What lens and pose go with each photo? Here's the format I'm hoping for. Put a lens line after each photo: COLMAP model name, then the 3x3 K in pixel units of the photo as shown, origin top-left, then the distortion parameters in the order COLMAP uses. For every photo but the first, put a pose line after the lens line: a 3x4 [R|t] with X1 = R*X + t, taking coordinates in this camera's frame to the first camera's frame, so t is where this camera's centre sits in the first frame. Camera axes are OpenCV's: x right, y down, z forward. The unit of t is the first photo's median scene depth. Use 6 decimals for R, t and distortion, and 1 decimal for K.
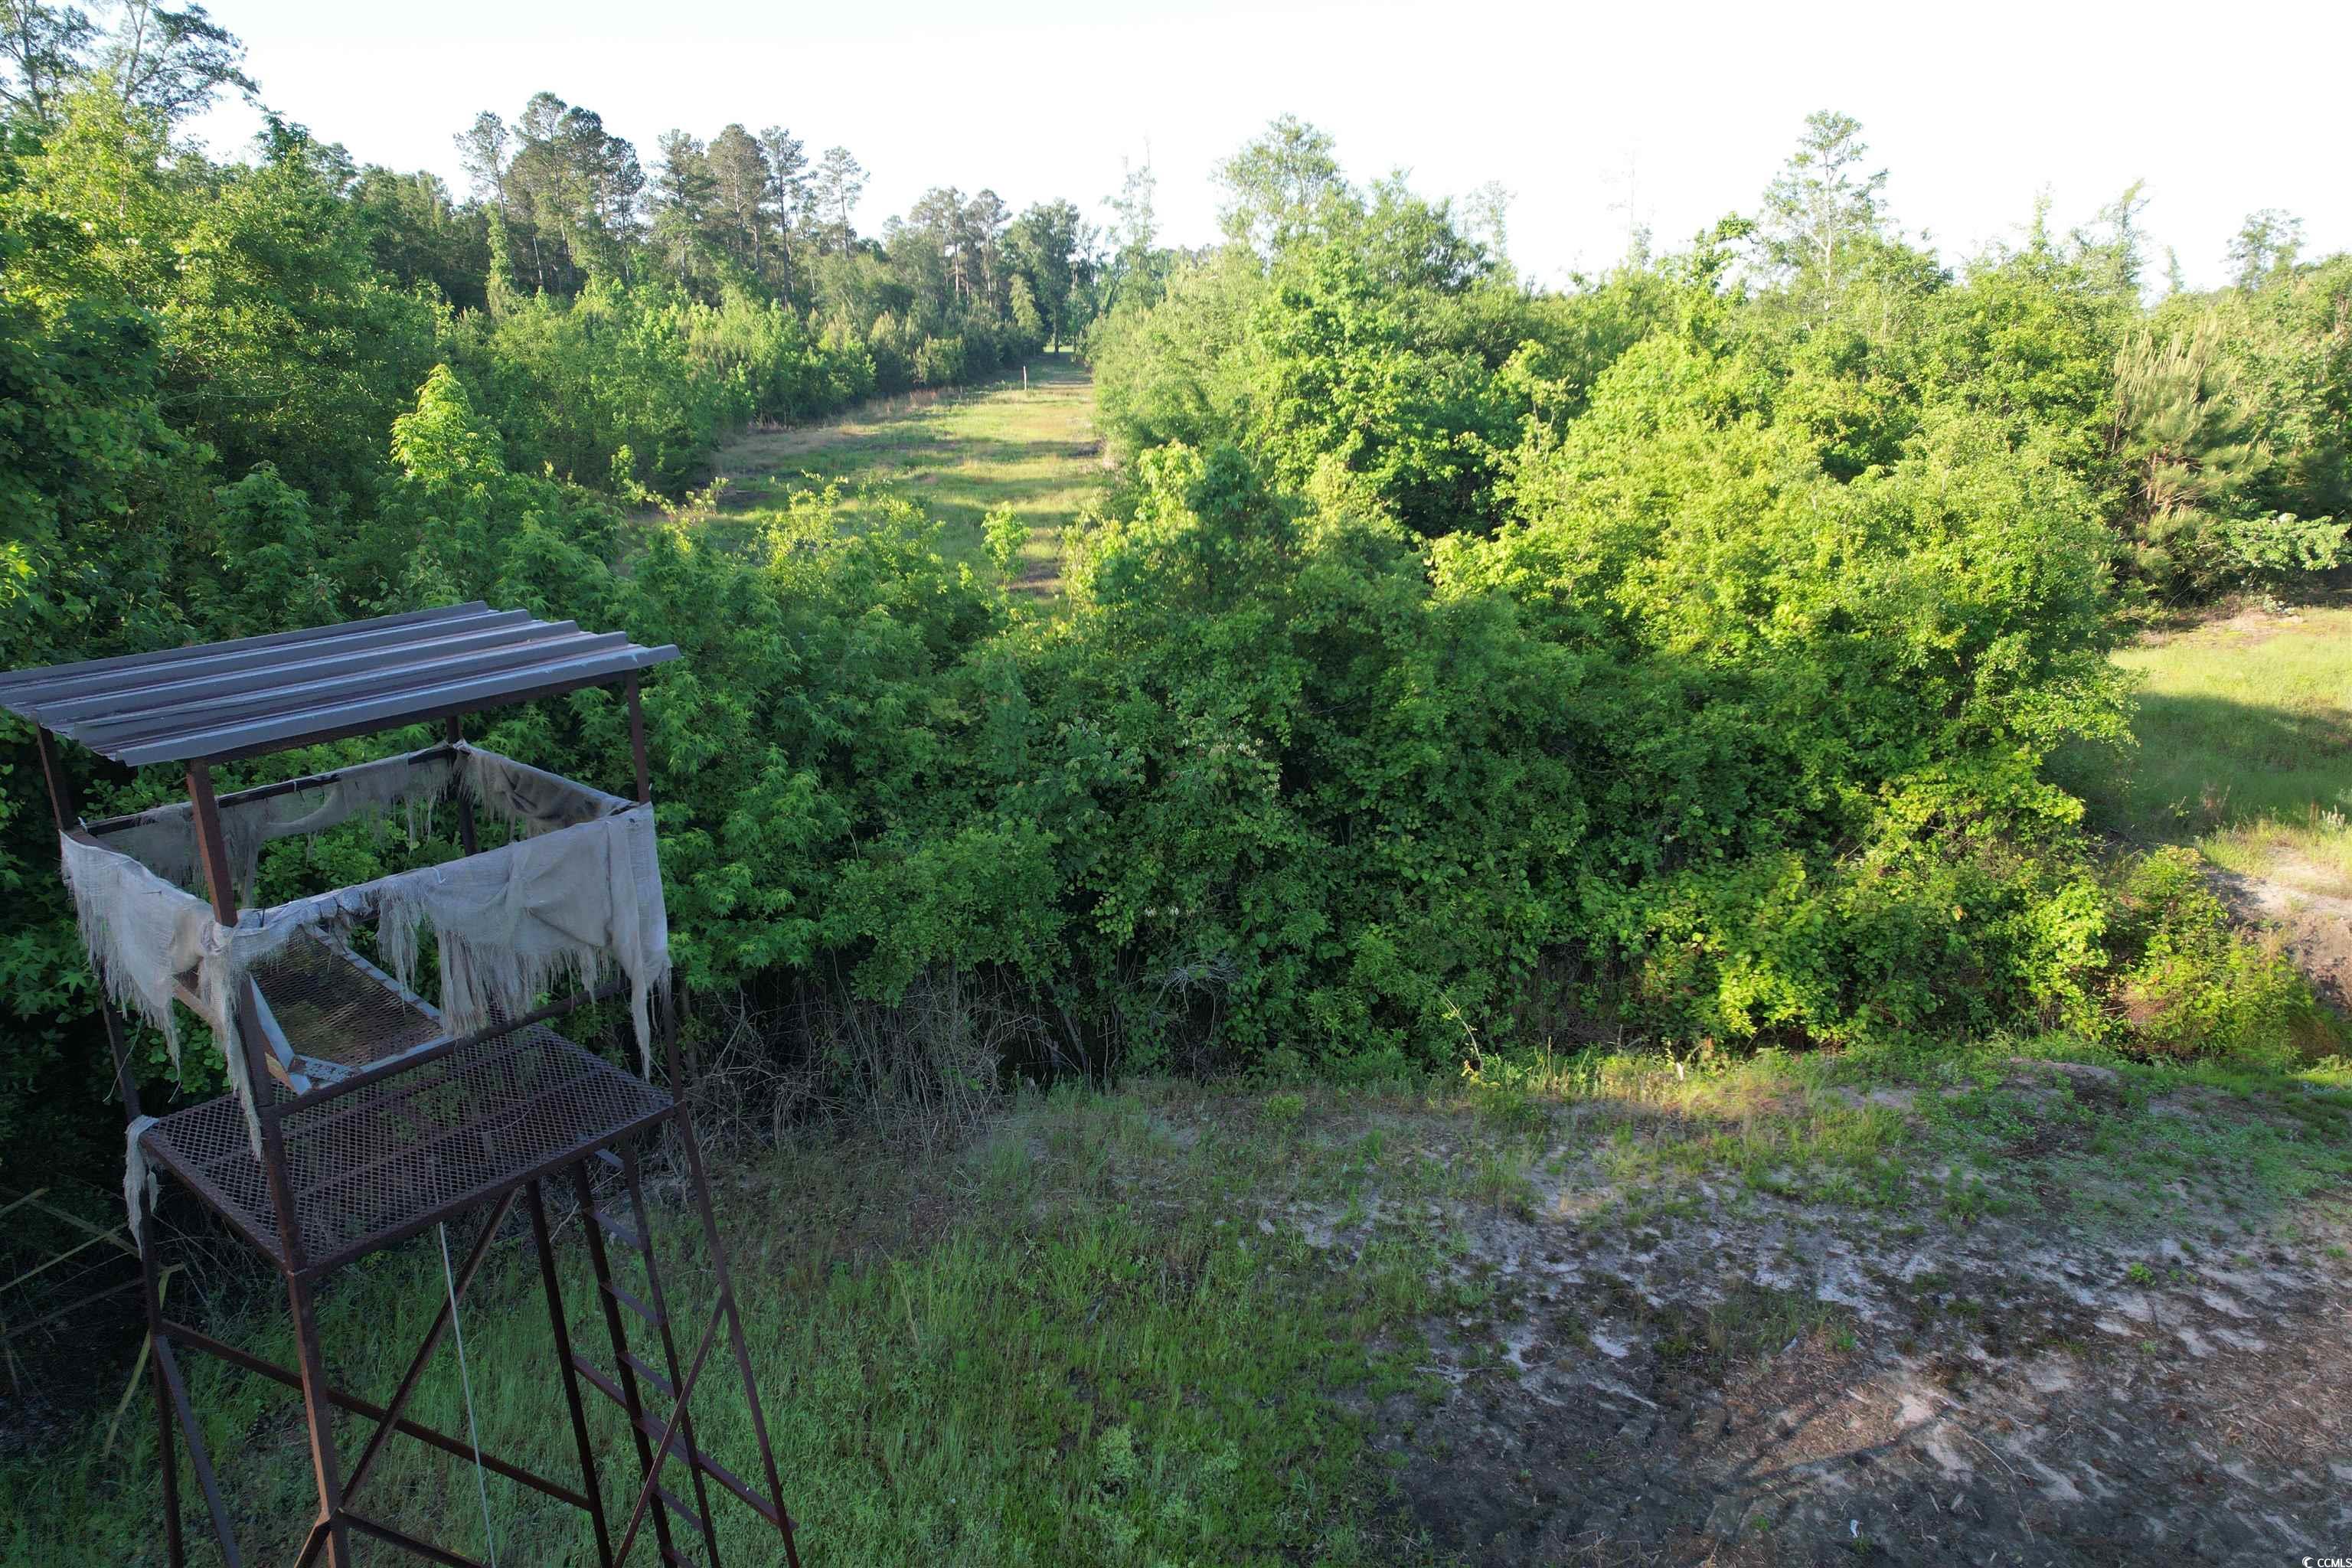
lens RADIAL K [[1513.1, 0, 1162.7], [0, 1513.1, 778.4], [0, 0, 1]] dist [-0.090961, 0.088593]
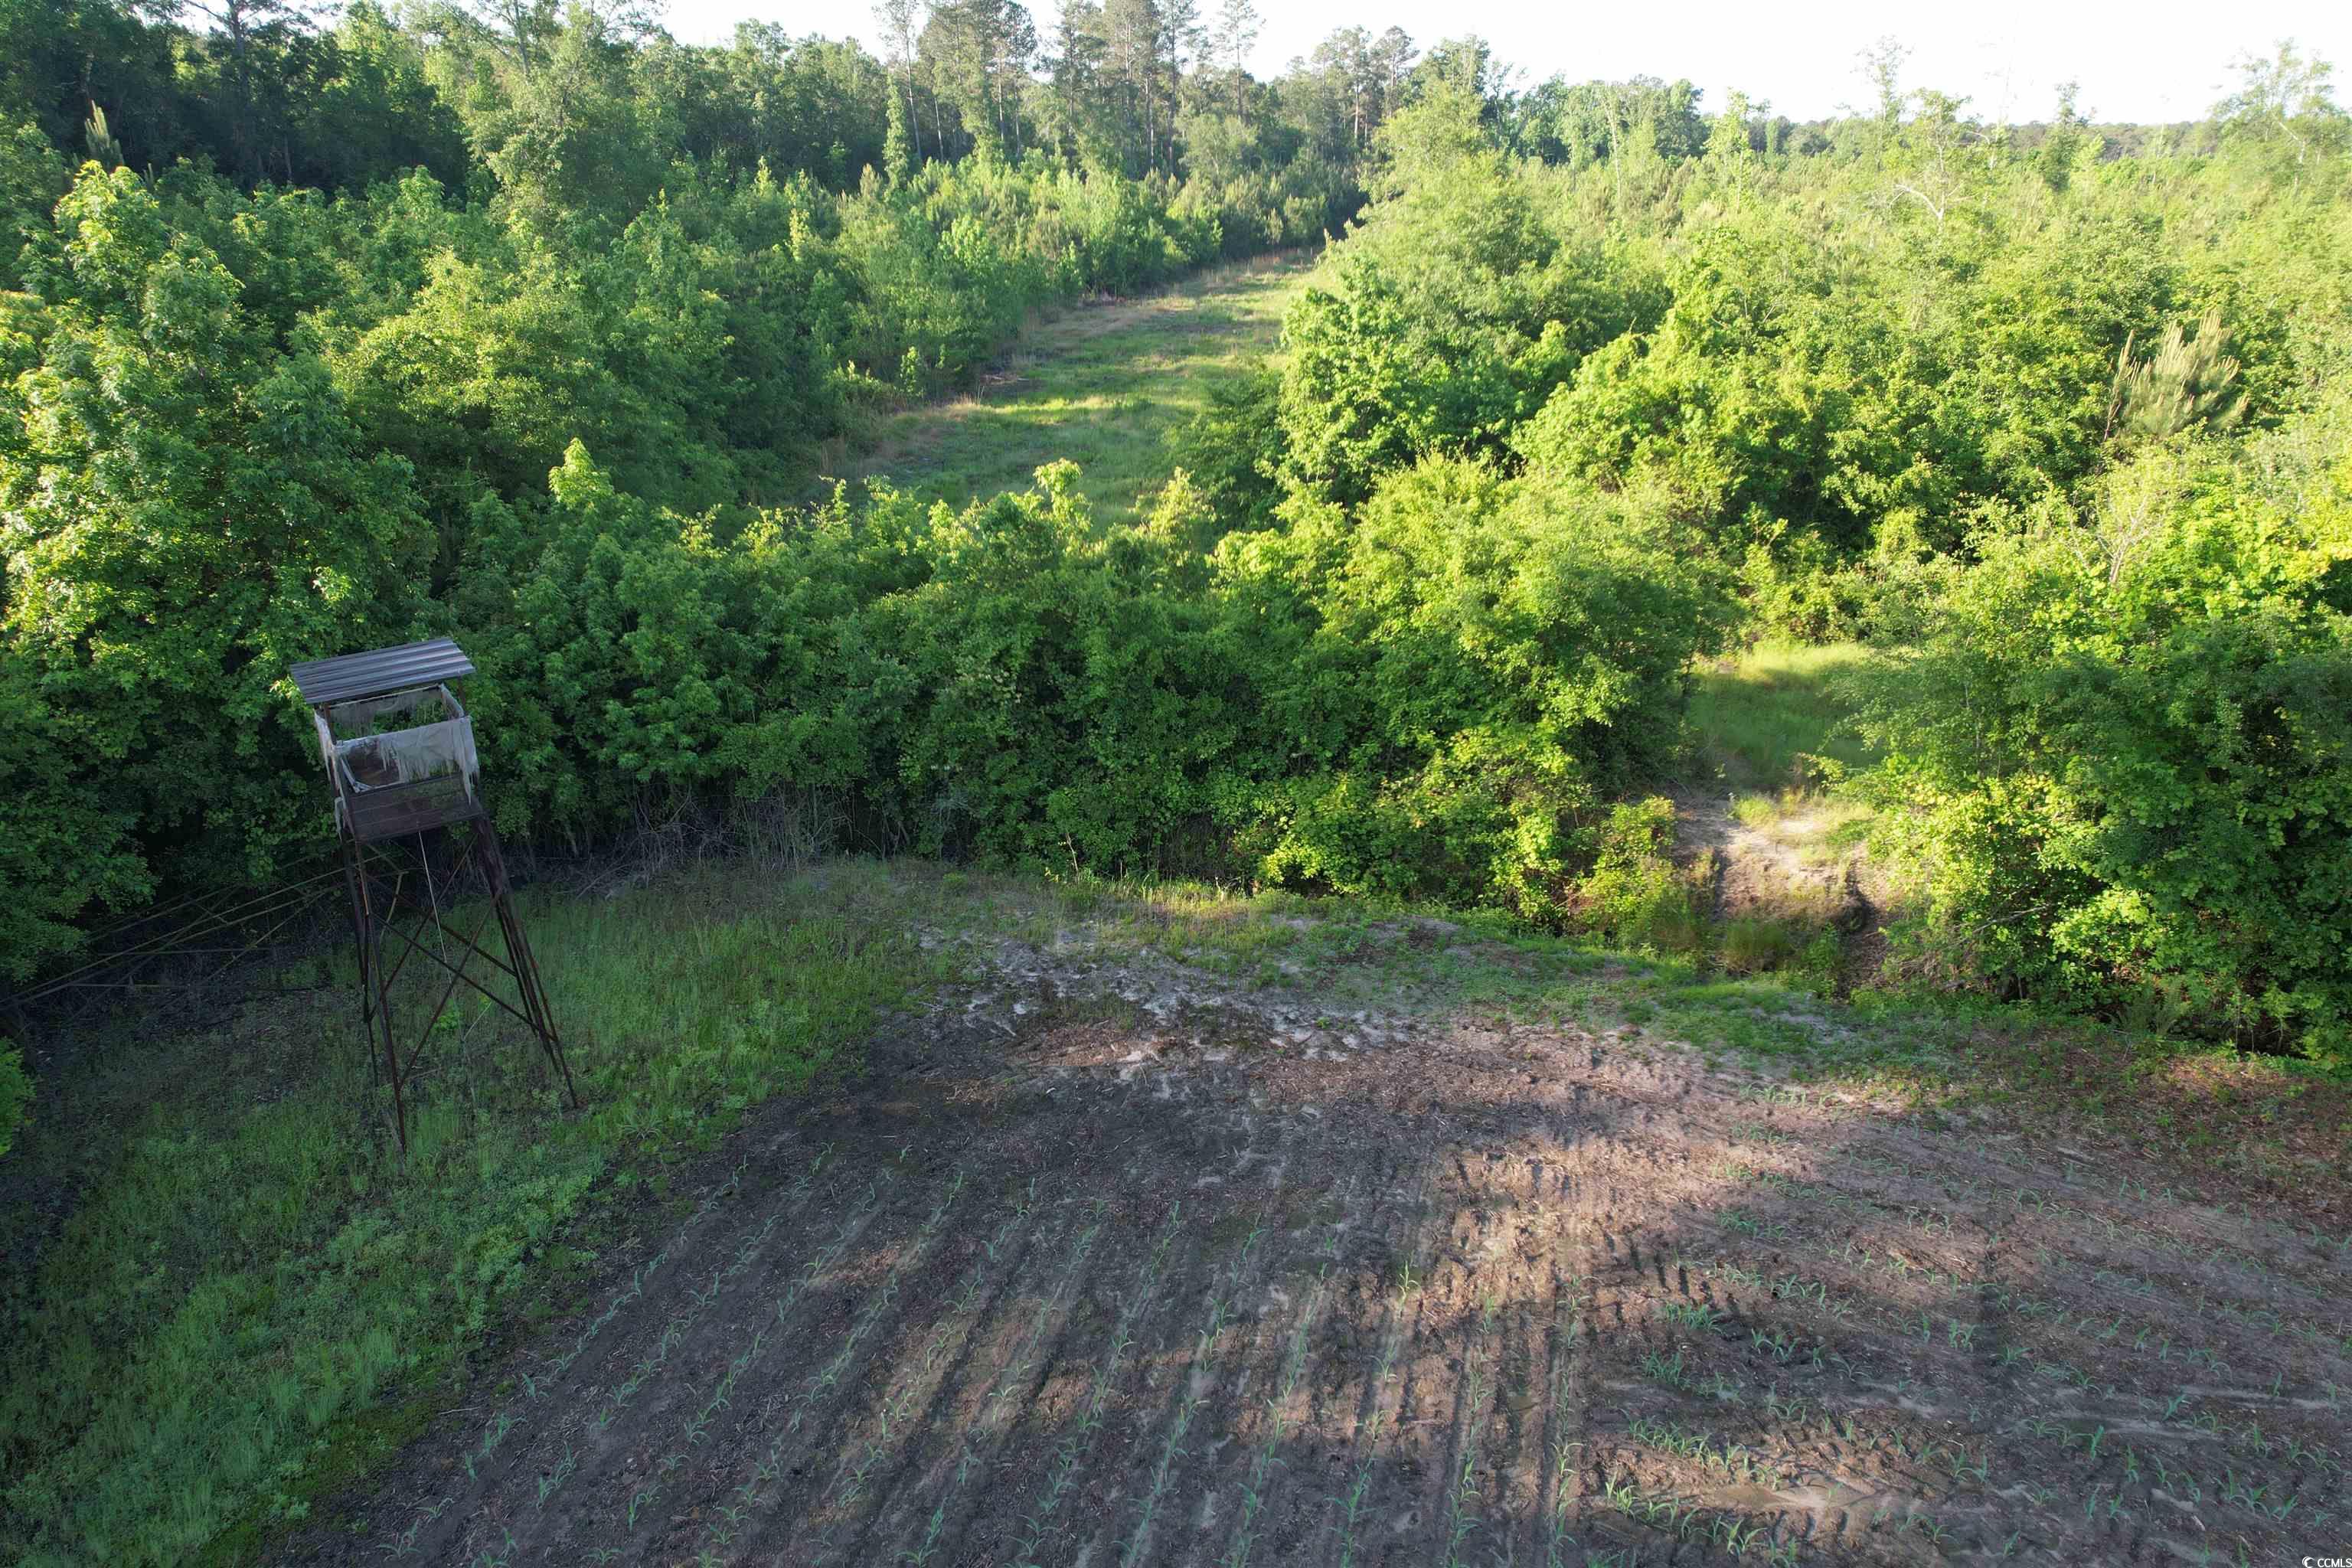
lens RADIAL K [[1535.8, 0, 1176.0], [0, 1535.8, 784.0], [0, 0, 1]] dist [-0.057431, -0.000582]
pose [[0.961060, 0.106495, -0.254996, 0.124890], [-0.077395, 0.989560, 0.121579, -0.022468], [0.265282, -0.097109, 0.959268, -0.109642]]
